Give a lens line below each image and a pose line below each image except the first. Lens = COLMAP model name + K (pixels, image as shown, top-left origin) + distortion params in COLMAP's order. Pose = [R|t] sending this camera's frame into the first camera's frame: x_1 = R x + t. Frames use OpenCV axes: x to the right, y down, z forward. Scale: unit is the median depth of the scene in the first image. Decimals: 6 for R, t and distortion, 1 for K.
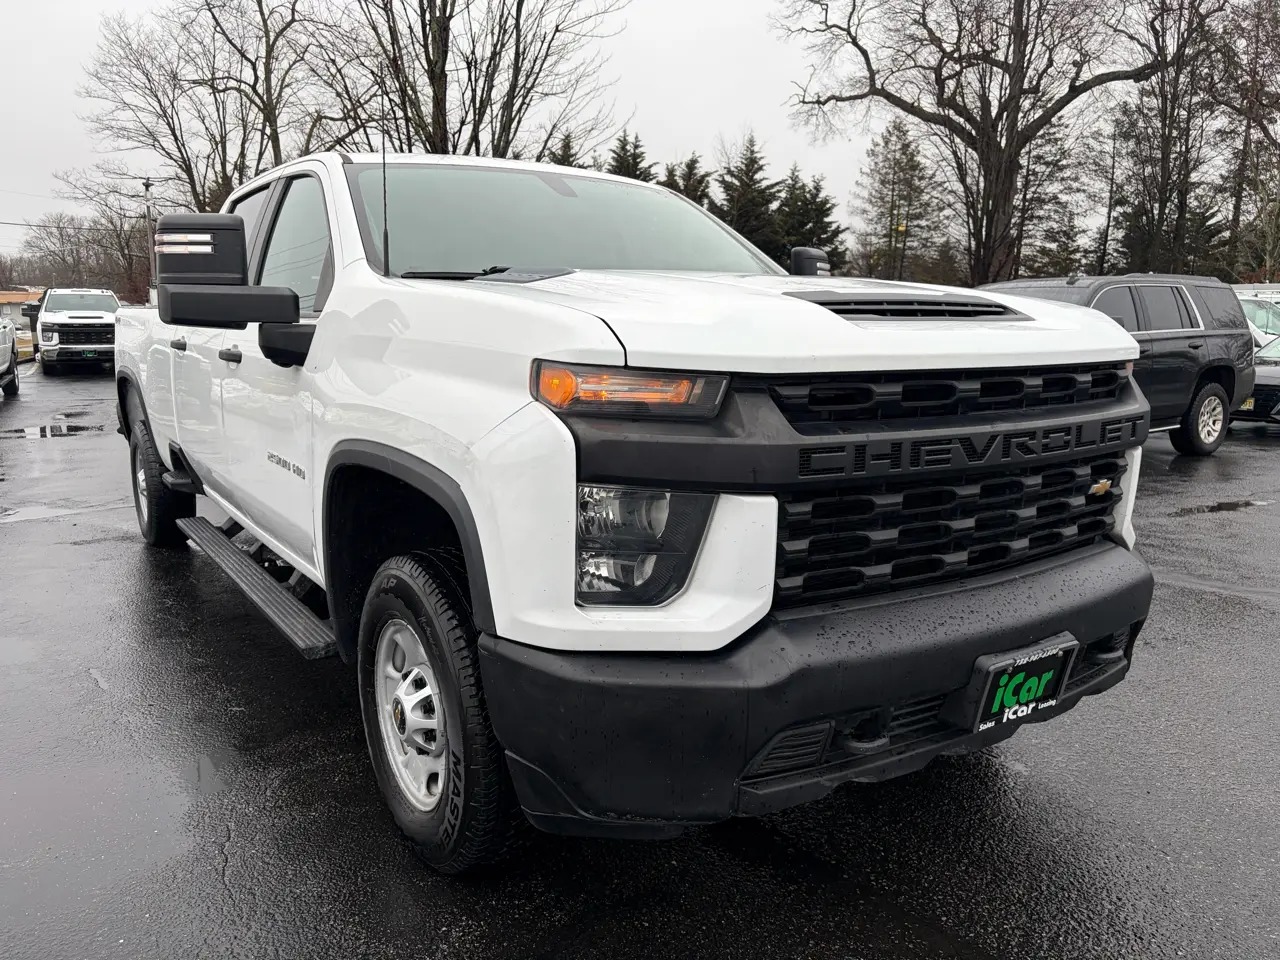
lens RADIAL K [[969.4, 0, 640.0], [0, 969.4, 480.0], [0, 0, 1]] dist [0.050288, -0.053860]
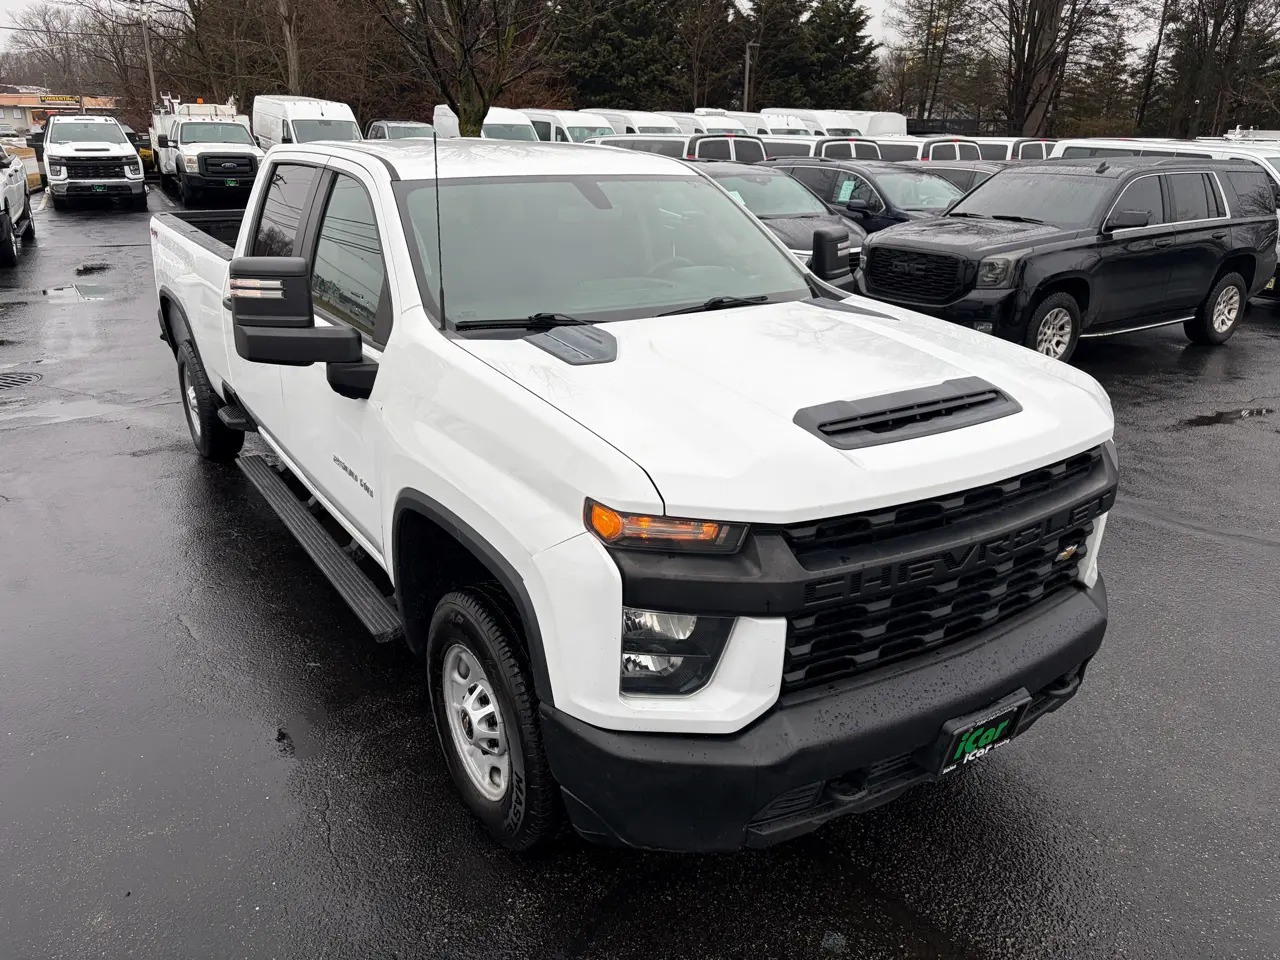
lens RADIAL K [[971.3, 0, 643.7], [0, 971.3, 476.0], [0, 0, 1]] dist [0.050729, -0.059176]
pose [[0.999825, 0.016716, -0.008388, -0.023552], [-0.014931, 0.983510, 0.180234, -0.286480], [0.011263, -0.180078, 0.983588, -0.133812]]
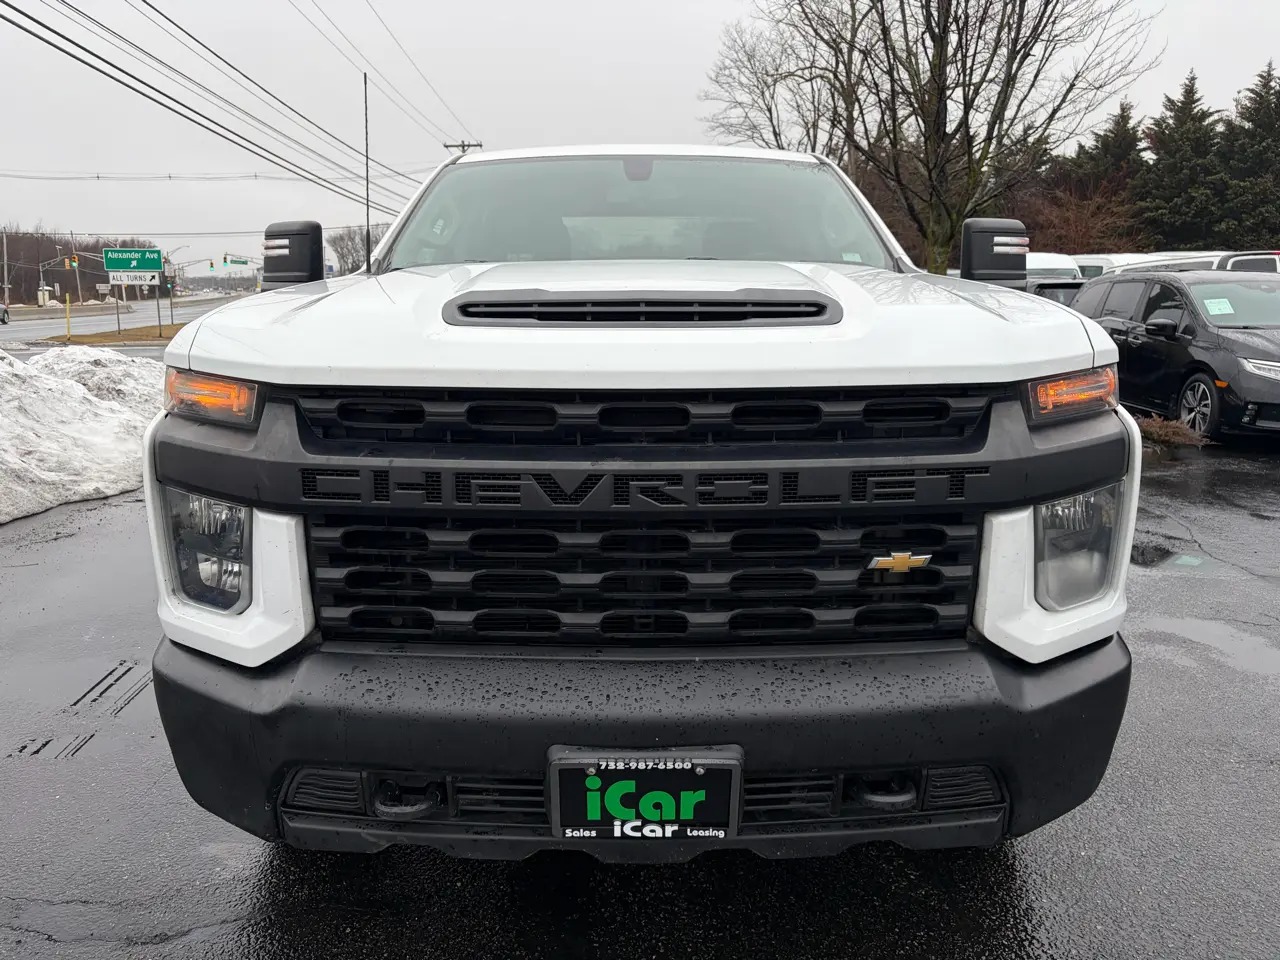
lens RADIAL K [[971.3, 0, 643.7], [0, 971.3, 476.0], [0, 0, 1]] dist [0.050729, -0.059176]
pose [[0.828708, 0.099121, -0.550833, 0.705608], [-0.087315, 0.995039, 0.047692, -0.072891], [0.552828, 0.008573, 0.833251, 0.309386]]
